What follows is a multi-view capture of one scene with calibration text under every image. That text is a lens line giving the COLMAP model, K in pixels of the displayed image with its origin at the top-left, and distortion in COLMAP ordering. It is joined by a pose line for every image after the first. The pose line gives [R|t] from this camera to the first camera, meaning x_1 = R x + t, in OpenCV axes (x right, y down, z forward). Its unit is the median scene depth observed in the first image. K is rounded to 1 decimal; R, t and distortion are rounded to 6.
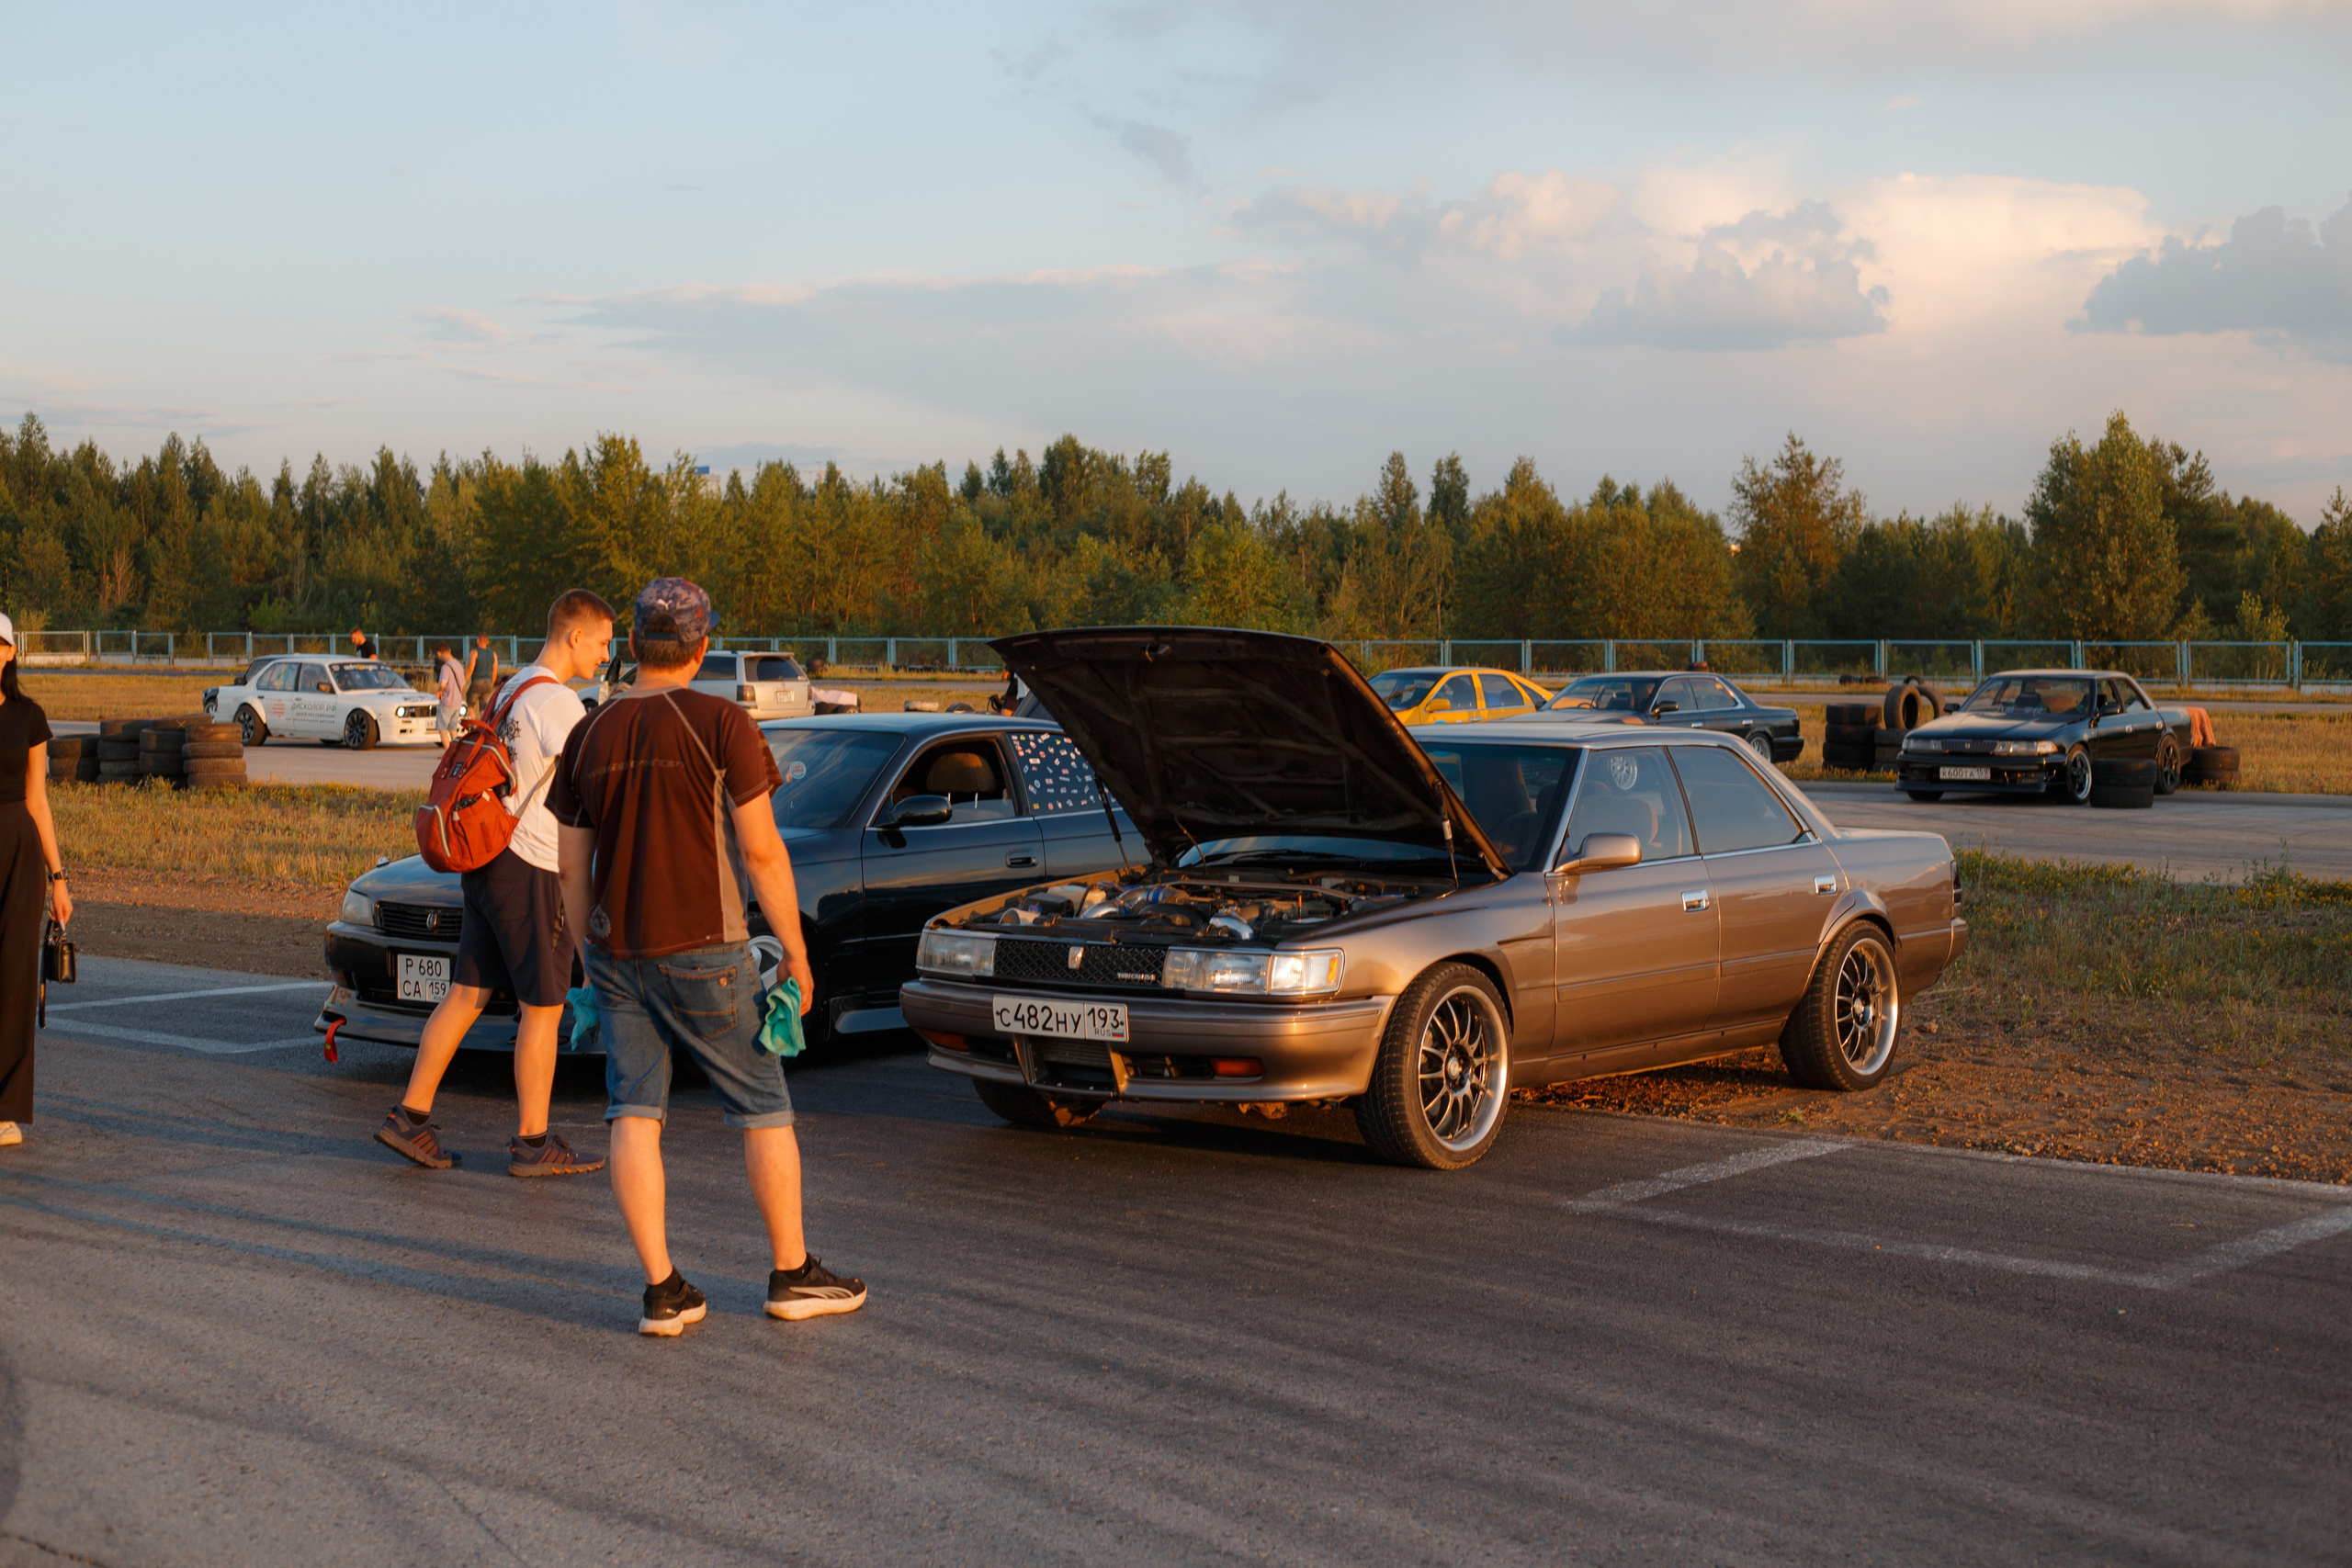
lens RADIAL K [[3378.8, 0, 1171.6], [0, 3378.8, 795.1], [0, 0, 1]] dist [-0.109781, 0.000000]
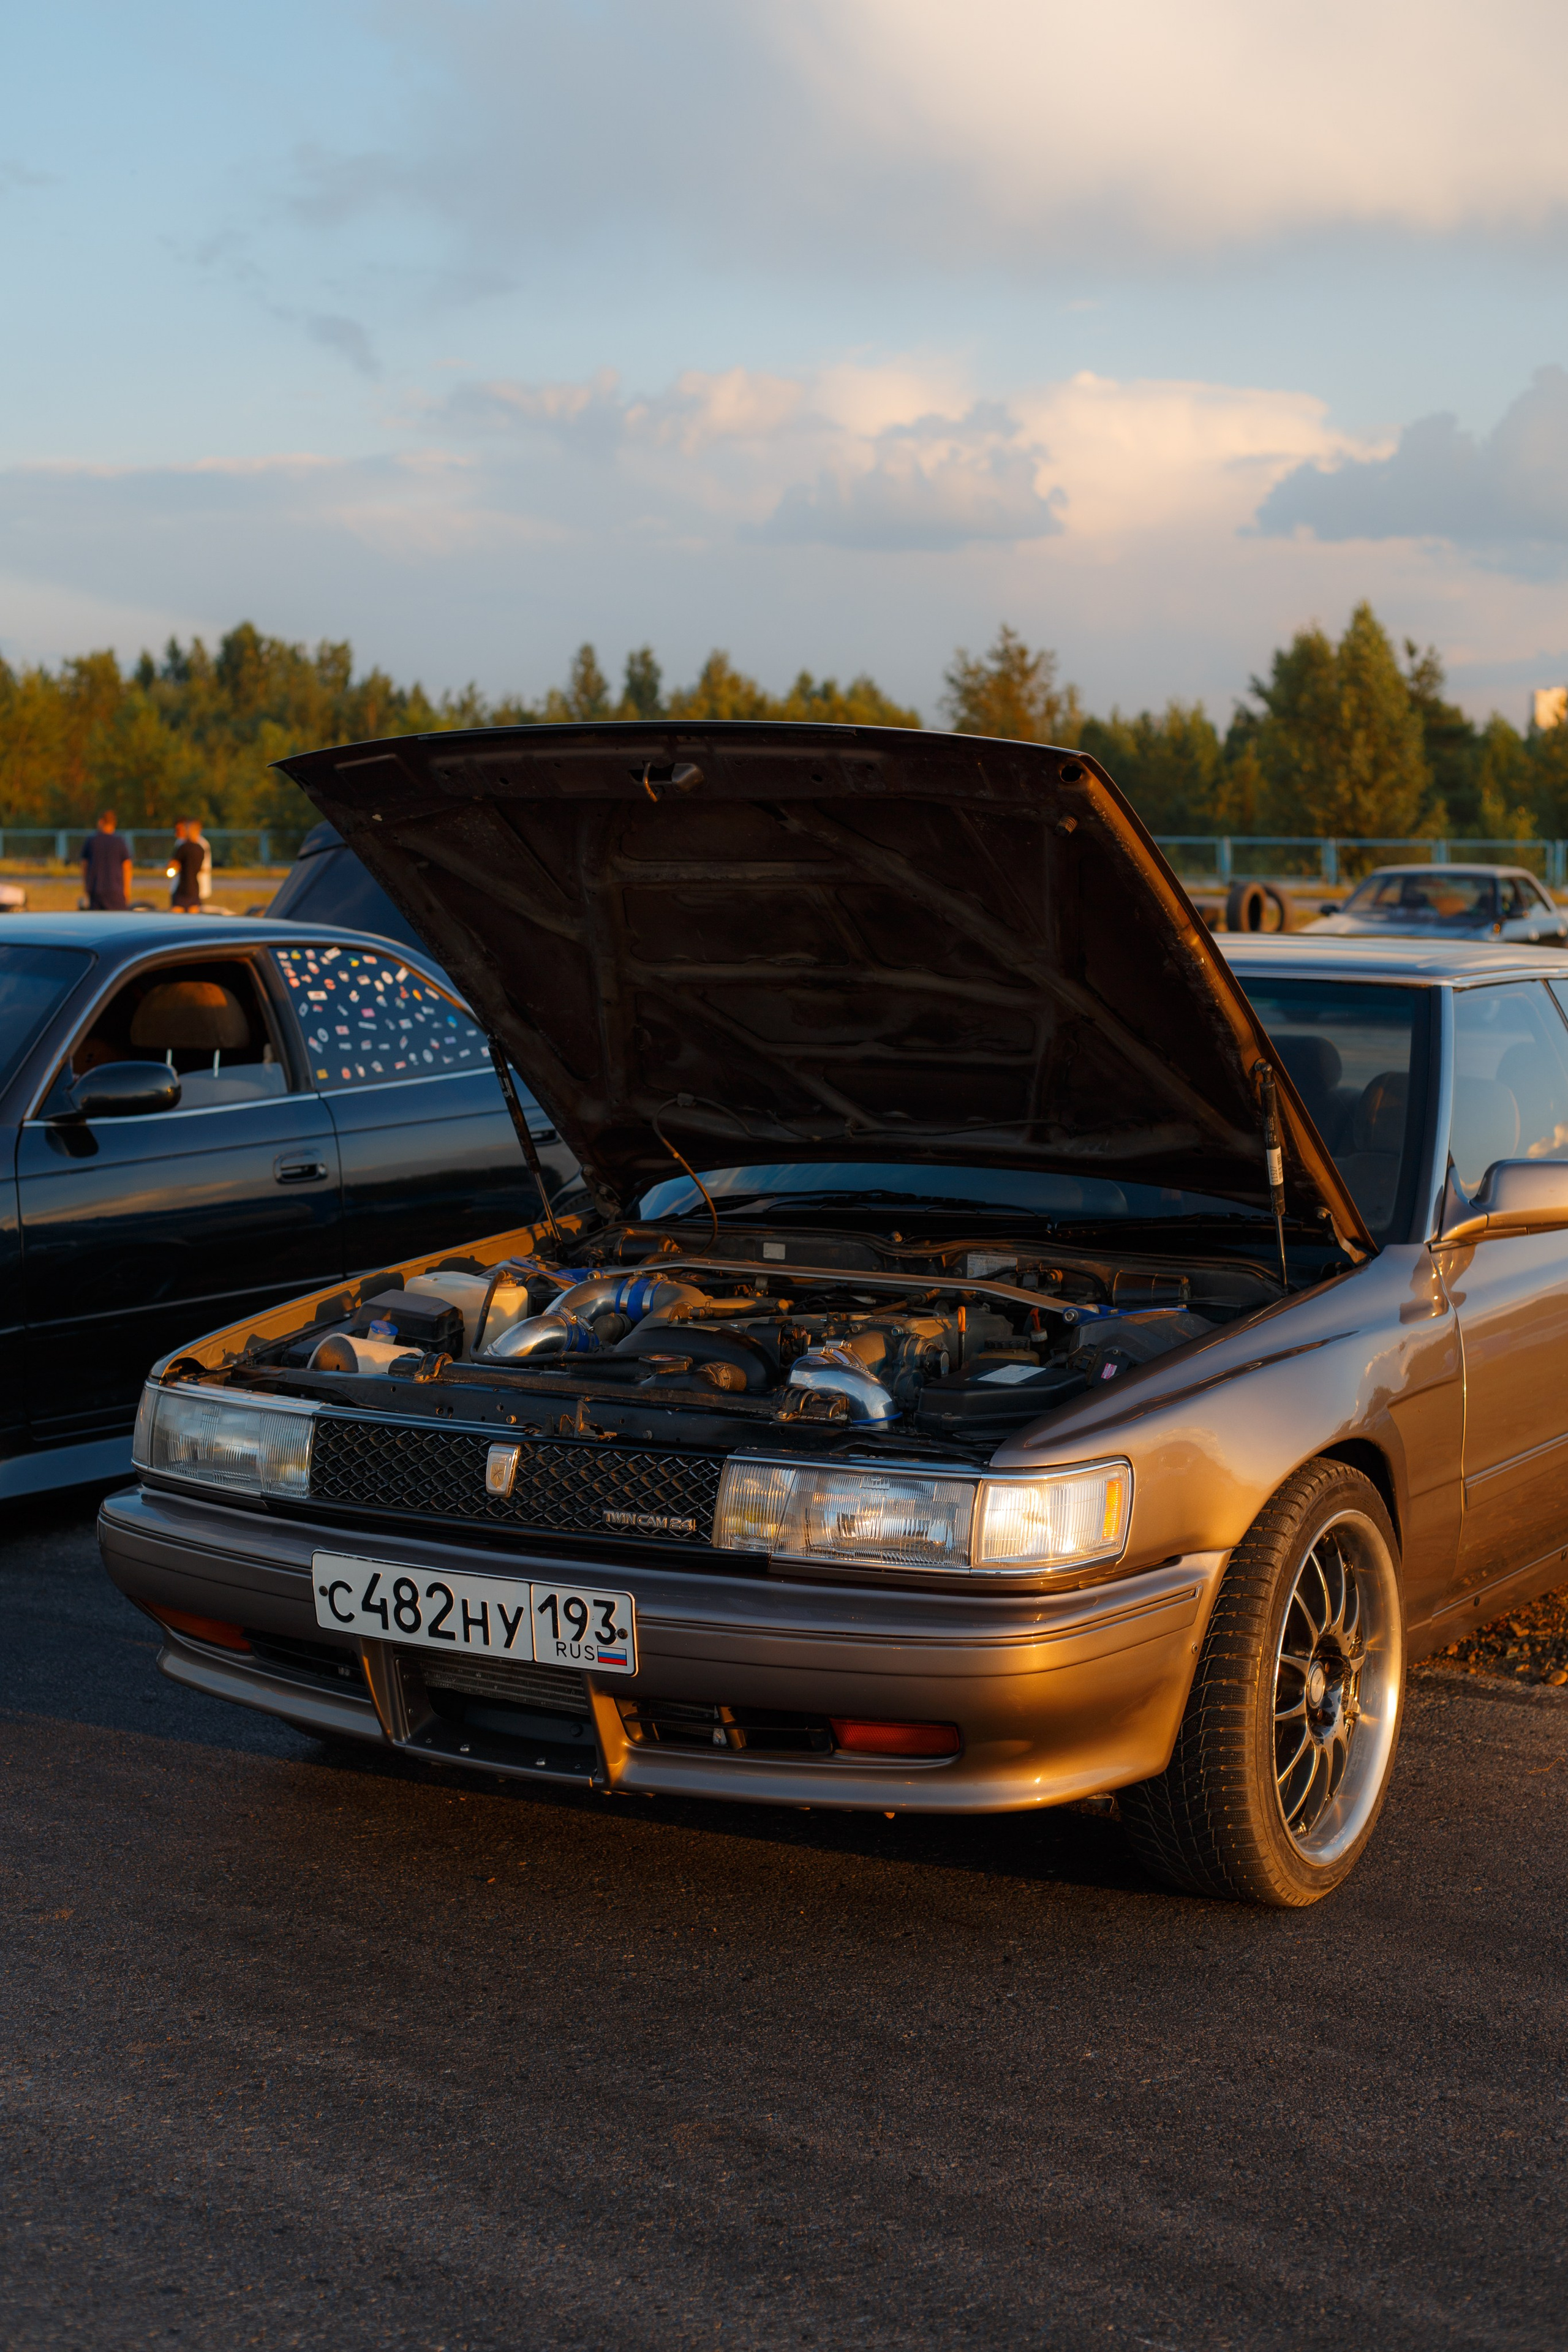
lens RADIAL K [[3379.2, 0, 780.4], [0, 3379.2, 1171.0], [0, 0, 1]] dist [-0.109781, 0.000000]
pose [[0.991882, -0.005962, 0.127025, -0.012820], [-0.000666, 0.998643, 0.052078, -0.003707], [-0.127163, -0.051740, 0.990531, 0.149294]]
